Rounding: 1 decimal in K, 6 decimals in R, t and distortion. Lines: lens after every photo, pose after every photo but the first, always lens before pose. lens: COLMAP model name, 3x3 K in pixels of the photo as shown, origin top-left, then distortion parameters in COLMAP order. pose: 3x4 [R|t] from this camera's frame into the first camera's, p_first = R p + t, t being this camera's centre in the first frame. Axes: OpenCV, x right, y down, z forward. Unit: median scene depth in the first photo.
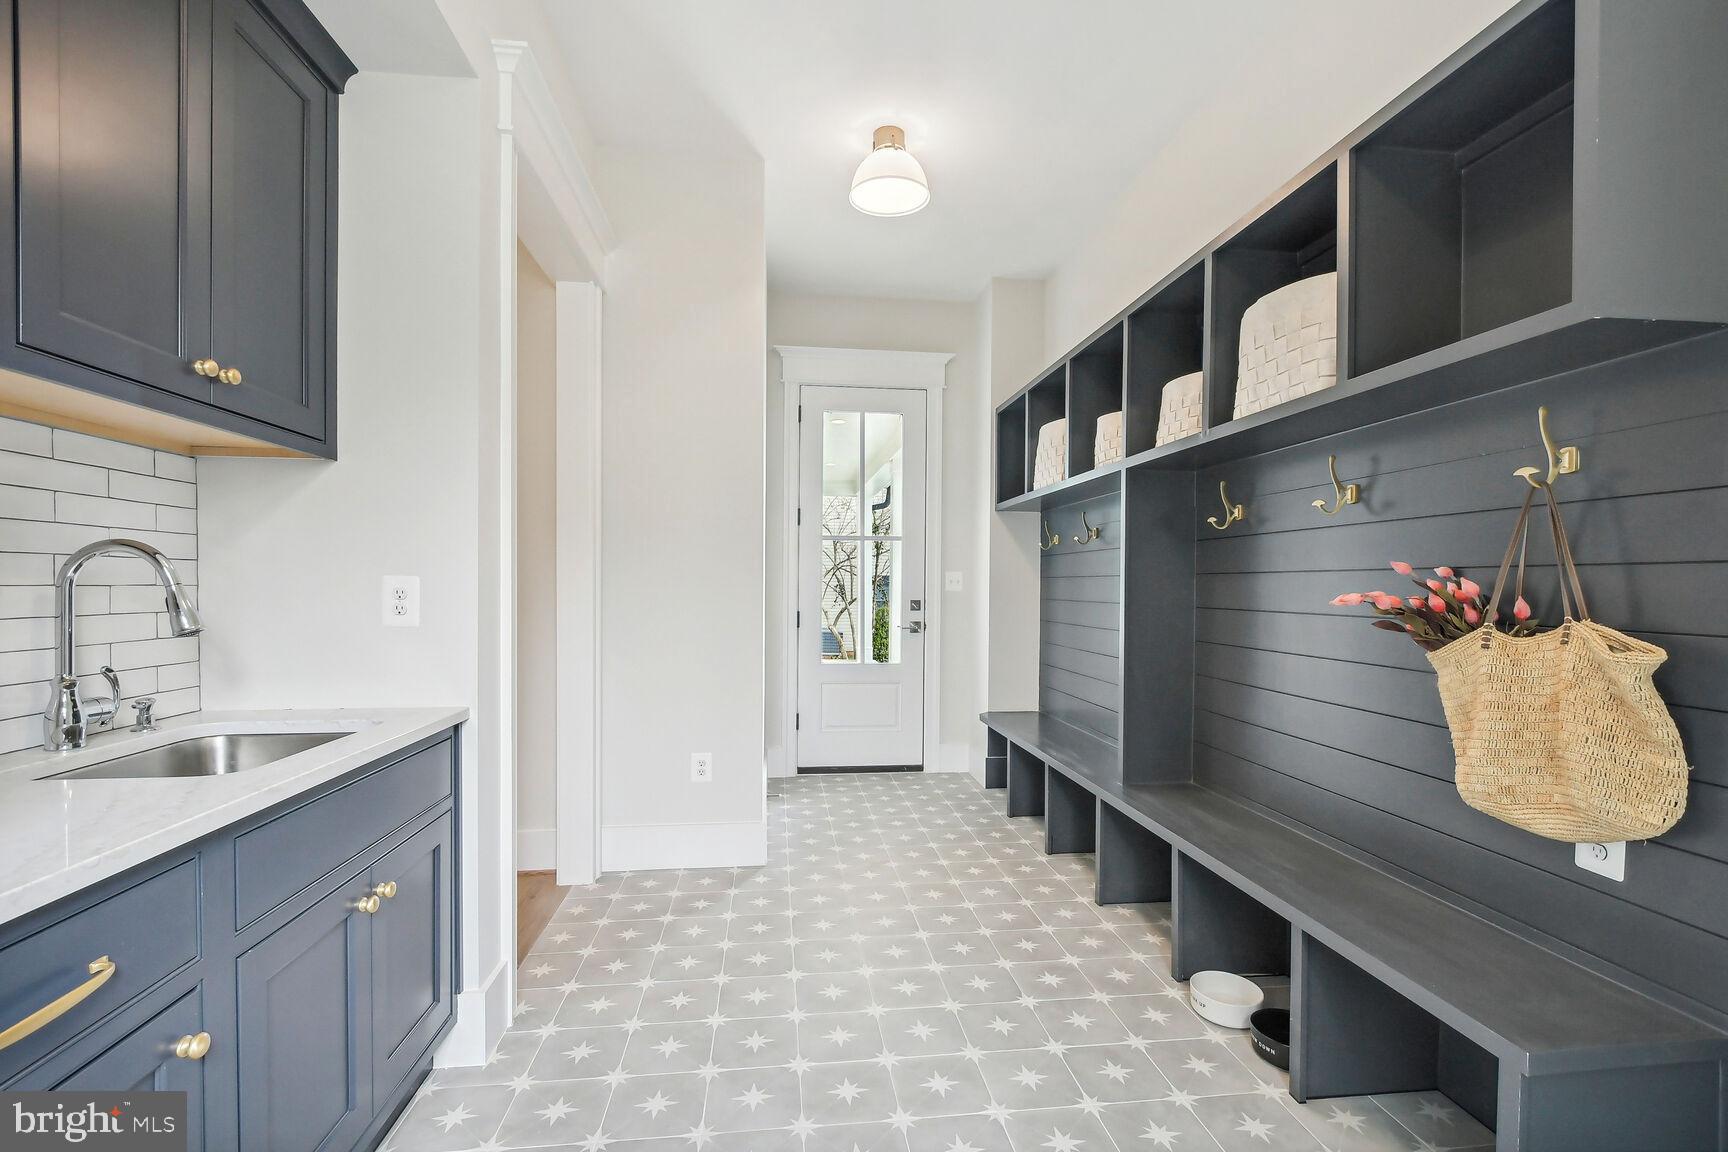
lens RADIAL K [[769.3, 0, 862.3], [0, 769.3, 583.7], [0, 0, 1]] dist [-0.006781, -0.000016]
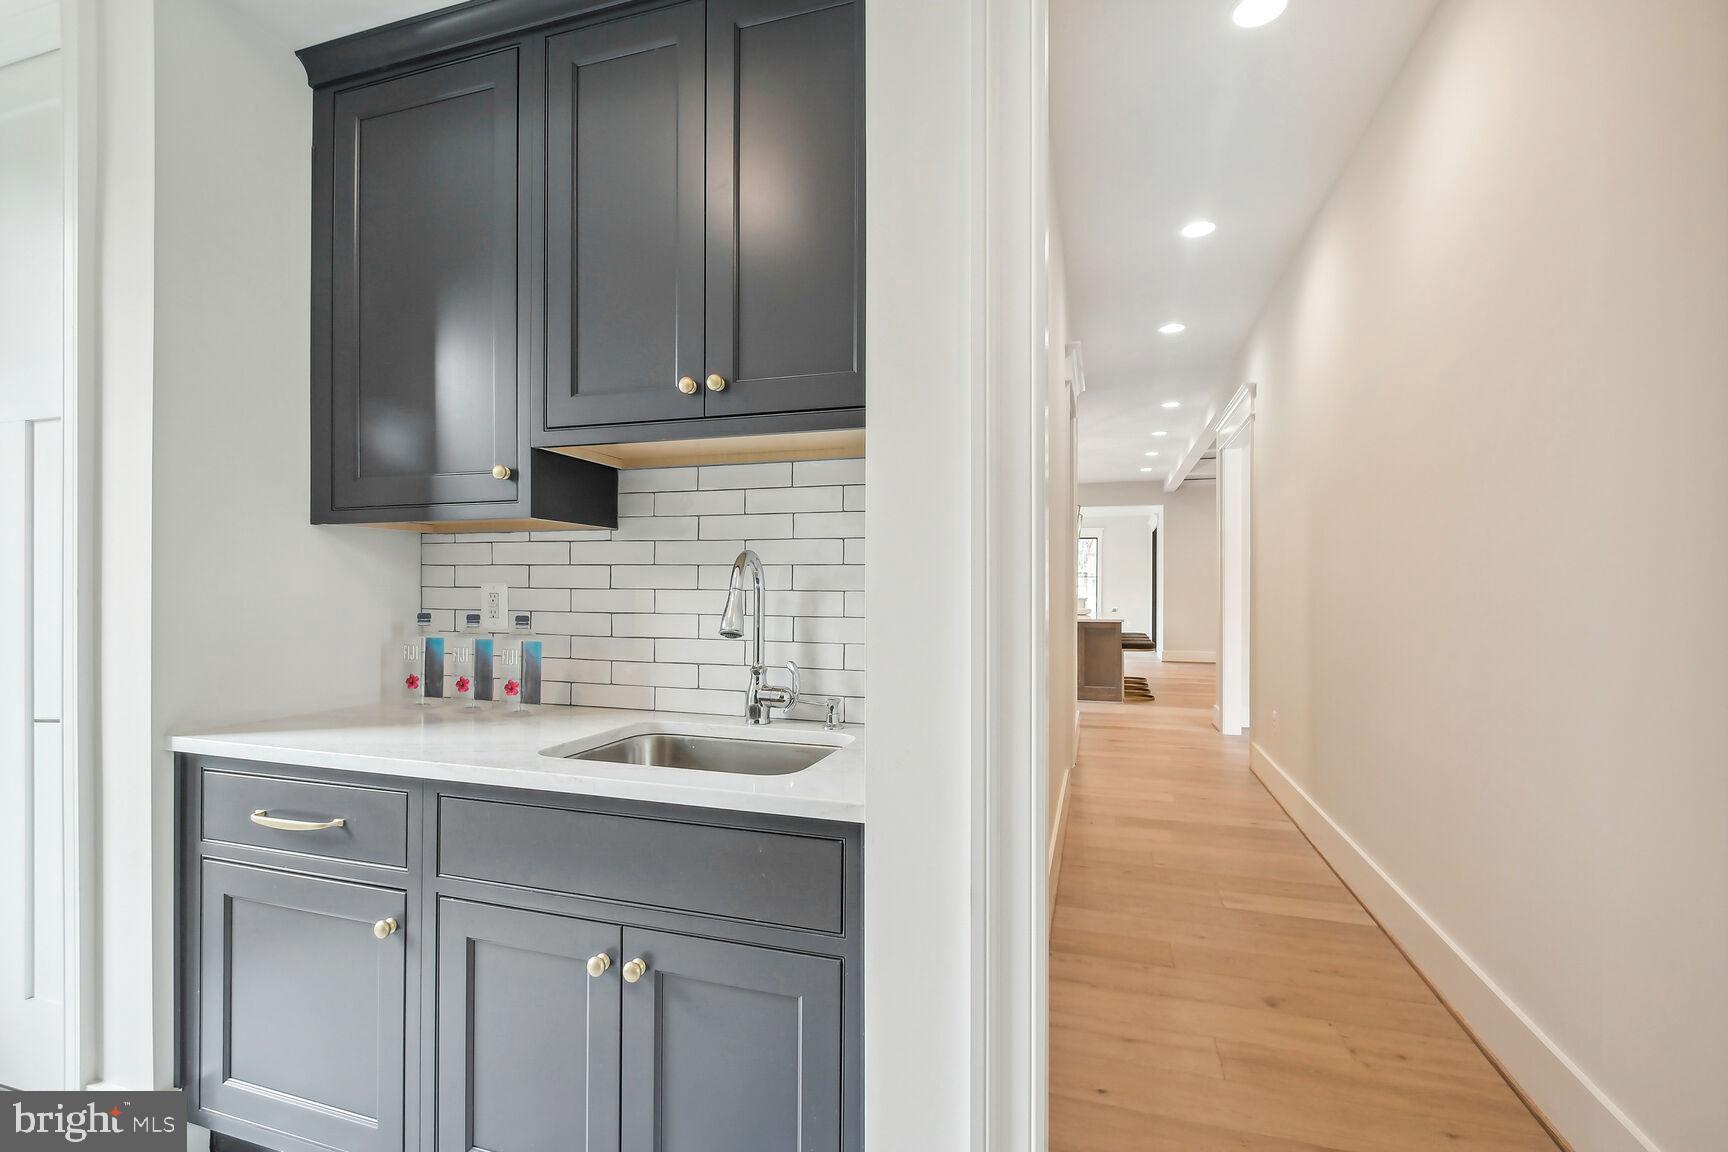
lens RADIAL K [[769.3, 0, 856.7], [0, 769.3, 588.8], [0, 0, 1]] dist [-0.006781, -0.000016]
pose [[-0.408019, -0.015088, -0.912849, 0.024301], [-0.009416, 0.999880, -0.012318, 0.014102], [0.912925, 0.003569, -0.408112, 1.642926]]
